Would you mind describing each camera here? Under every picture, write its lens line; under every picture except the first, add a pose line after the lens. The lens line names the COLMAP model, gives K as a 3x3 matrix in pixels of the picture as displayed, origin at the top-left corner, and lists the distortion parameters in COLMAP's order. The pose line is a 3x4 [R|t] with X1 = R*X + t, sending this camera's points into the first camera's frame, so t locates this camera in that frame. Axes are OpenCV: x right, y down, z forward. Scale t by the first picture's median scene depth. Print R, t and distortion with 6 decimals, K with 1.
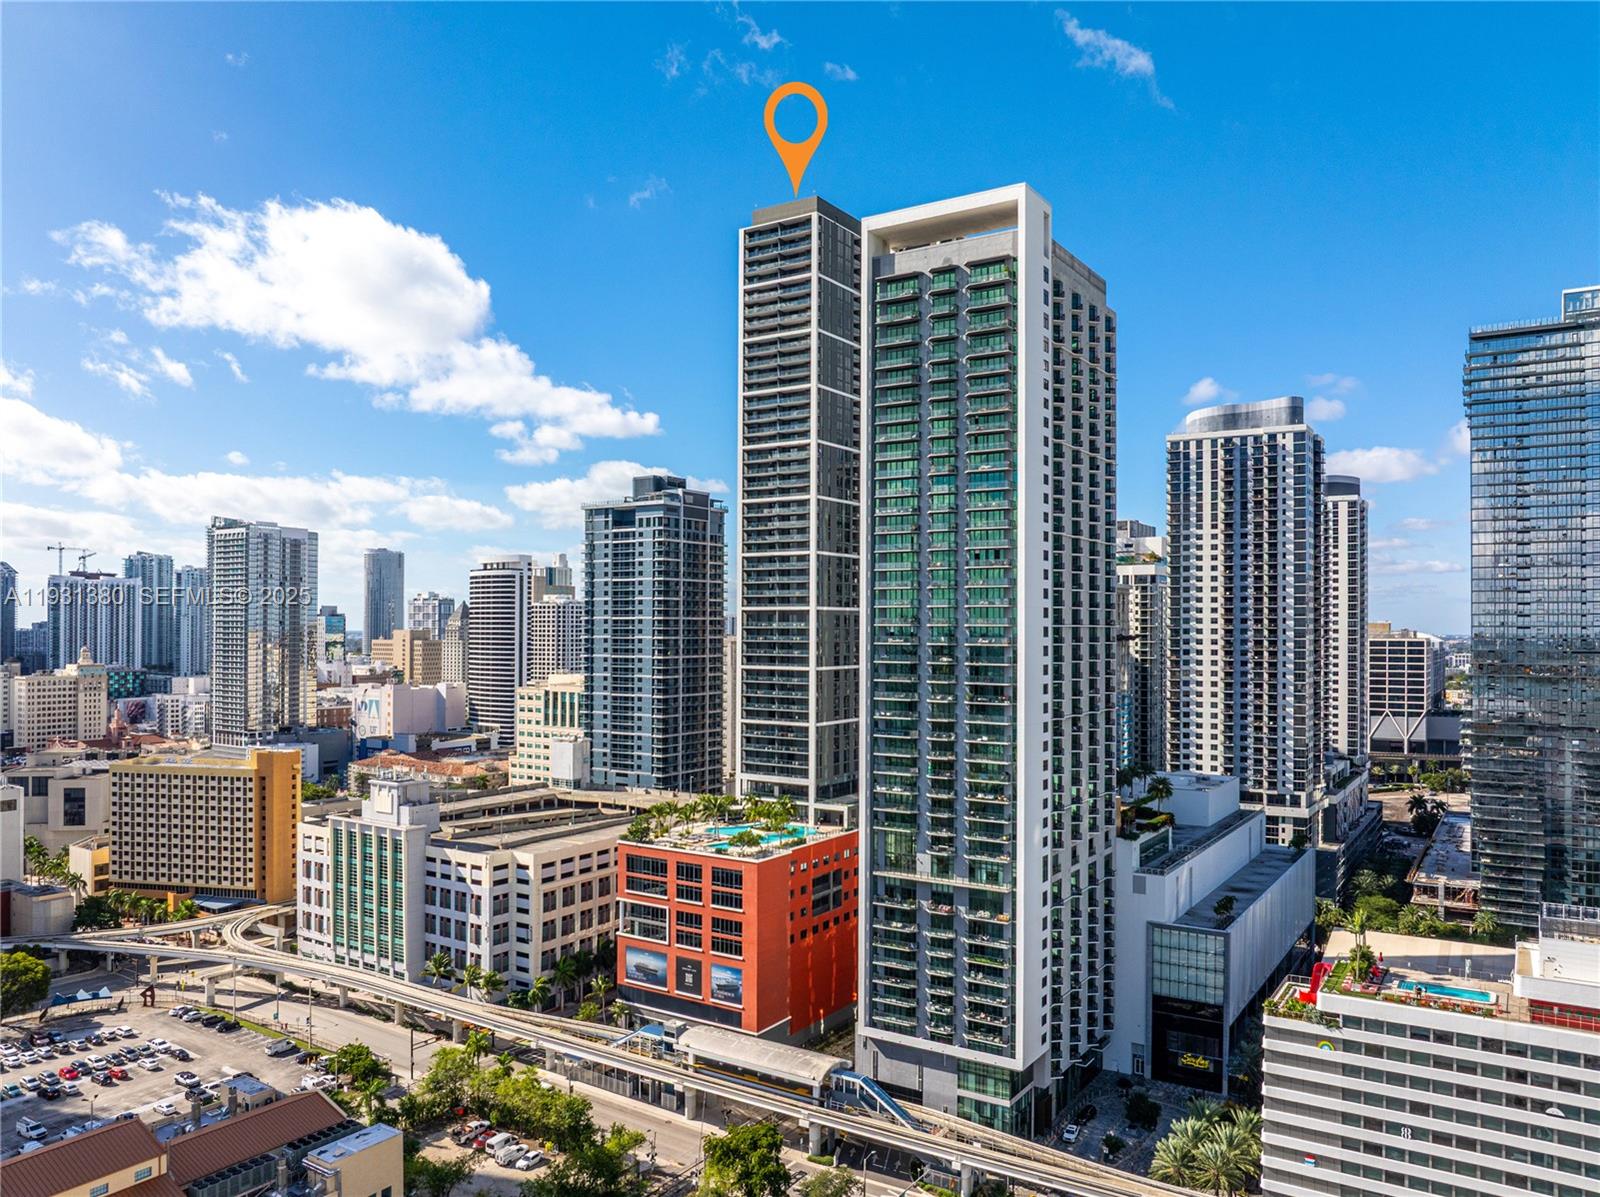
lens RADIAL K [[1165.6, 0, 799.9], [0, 1165.6, 608.4], [0, 0, 1]] dist [-0.048965, 0.014710]
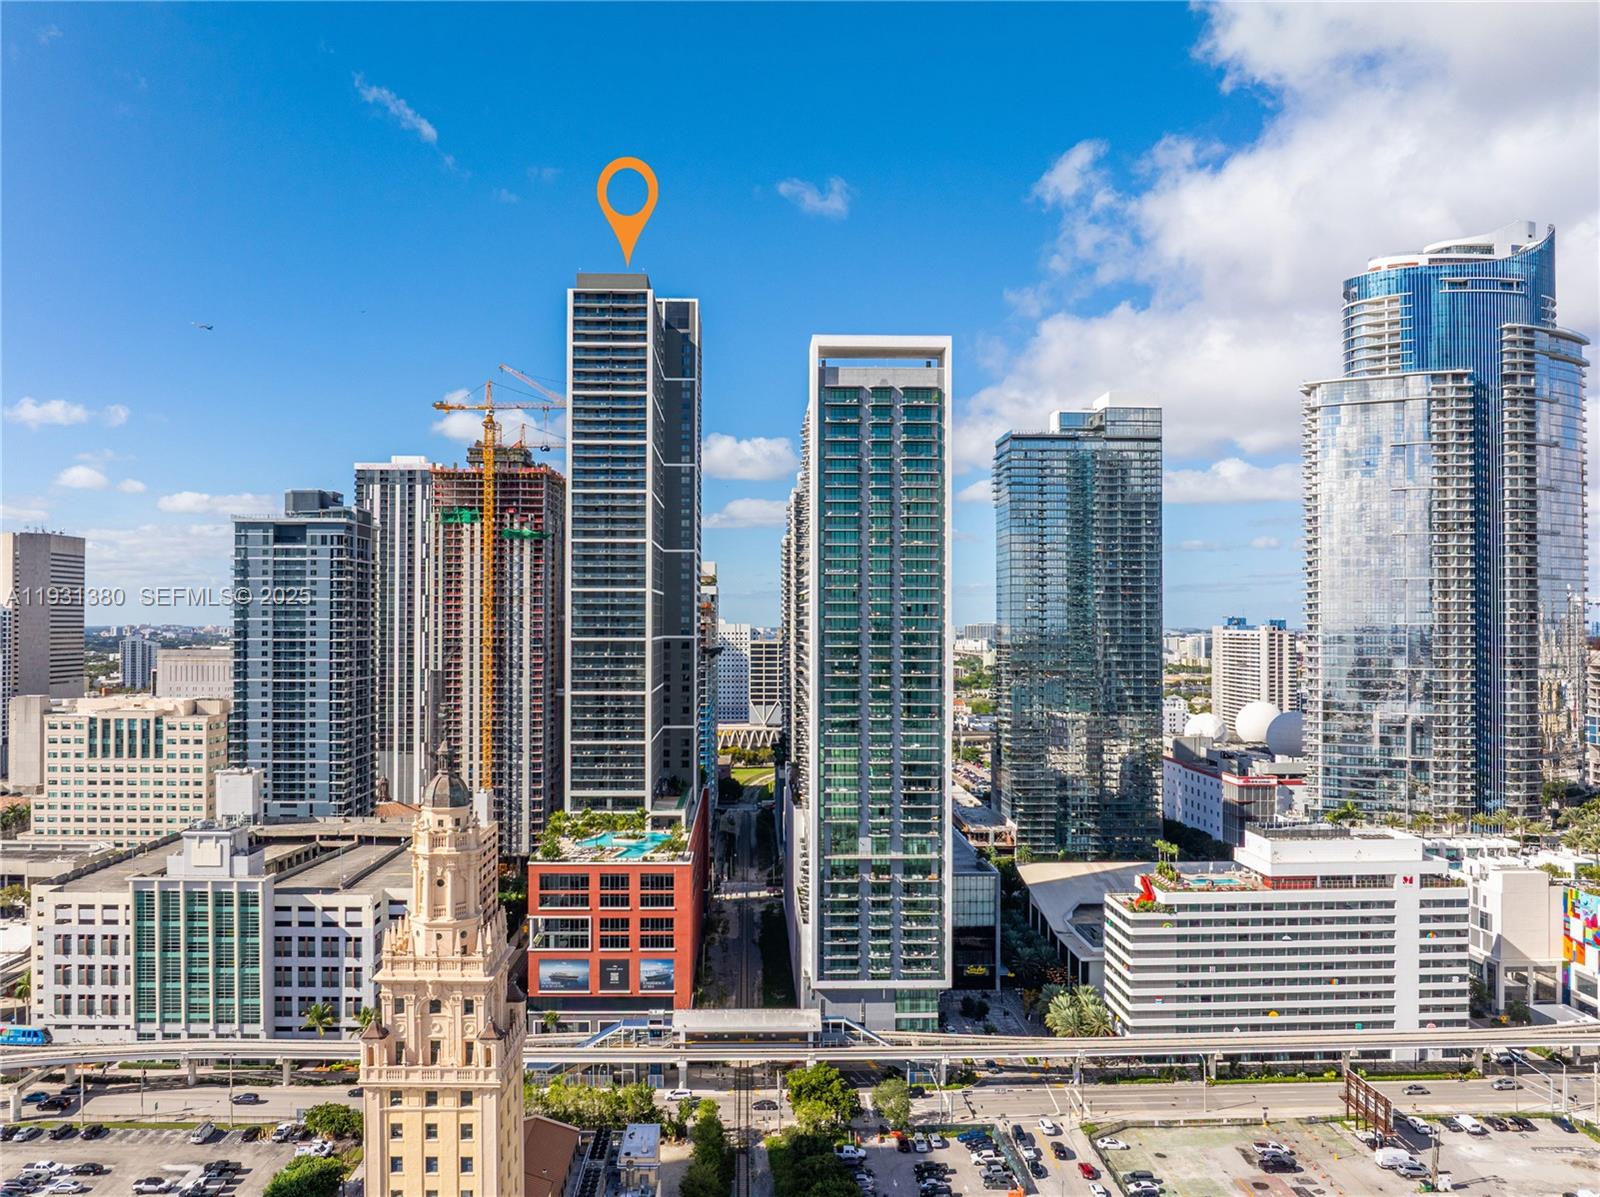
lens RADIAL K [[1165.6, 0, 786.3], [0, 1165.6, 595.9], [0, 0, 1]] dist [-0.048965, 0.014710]
pose [[0.815479, 0.012483, 0.578652, -0.618091], [-0.009718, 0.999922, -0.007876, -0.040210], [-0.578705, 0.000799, 0.815536, -0.003035]]
